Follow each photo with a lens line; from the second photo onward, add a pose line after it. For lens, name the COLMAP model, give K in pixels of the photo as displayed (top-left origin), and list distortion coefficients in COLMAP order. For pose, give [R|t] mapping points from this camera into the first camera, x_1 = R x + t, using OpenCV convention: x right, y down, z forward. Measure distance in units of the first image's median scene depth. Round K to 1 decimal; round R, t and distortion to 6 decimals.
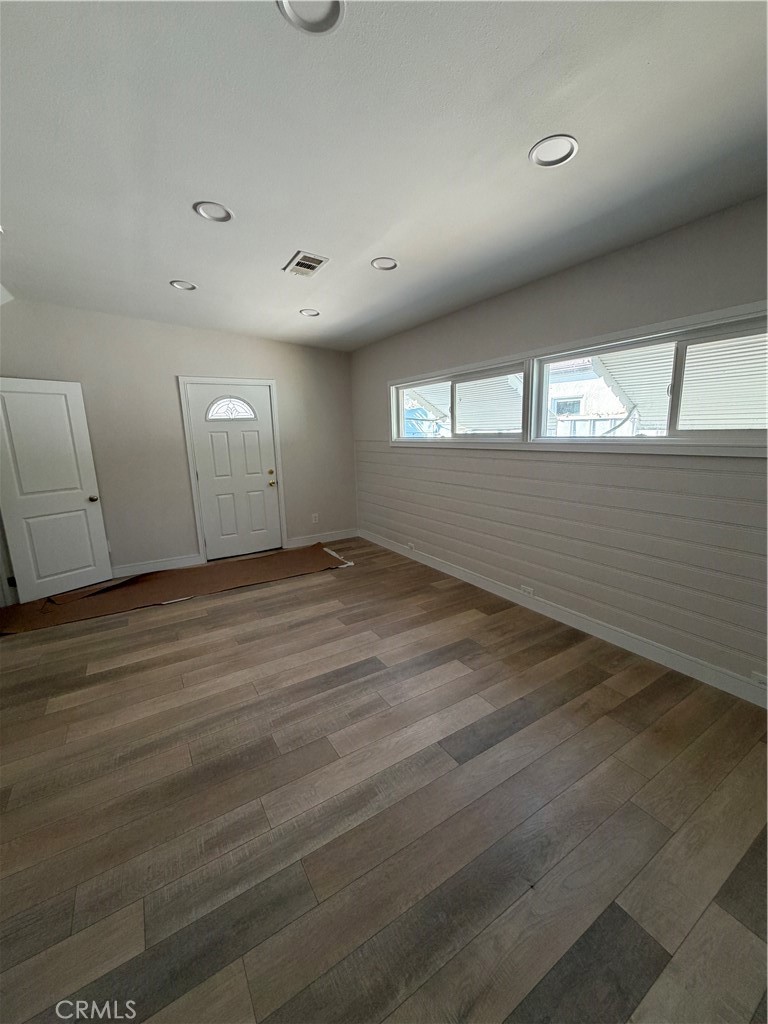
lens RADIAL K [[407.3, 0, 382.5], [0, 407.3, 510.4], [0, 0, 1]] dist [0.000448, 0.000022]
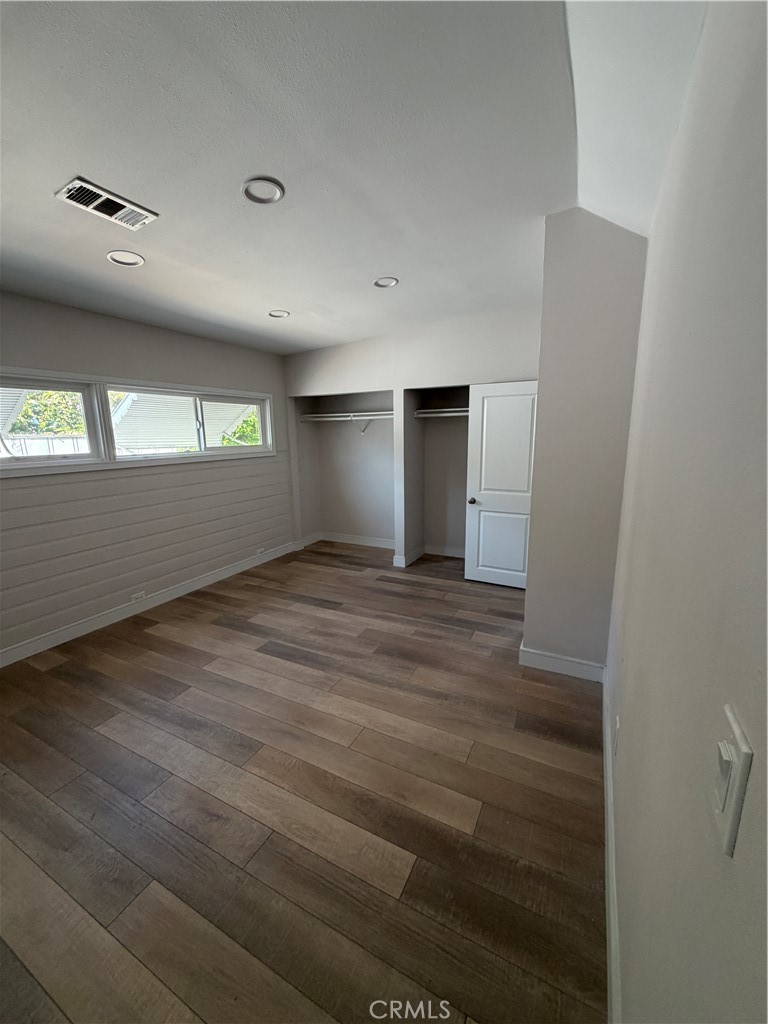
lens RADIAL K [[407.3, 0, 382.5], [0, 407.3, 510.4], [0, 0, 1]] dist [0.000448, 0.000022]
pose [[-0.508019, -0.127415, 0.851870, -1.142396], [0.197915, 0.945270, 0.259413, -0.227132], [-0.838300, 0.300384, -0.454998, 1.159902]]
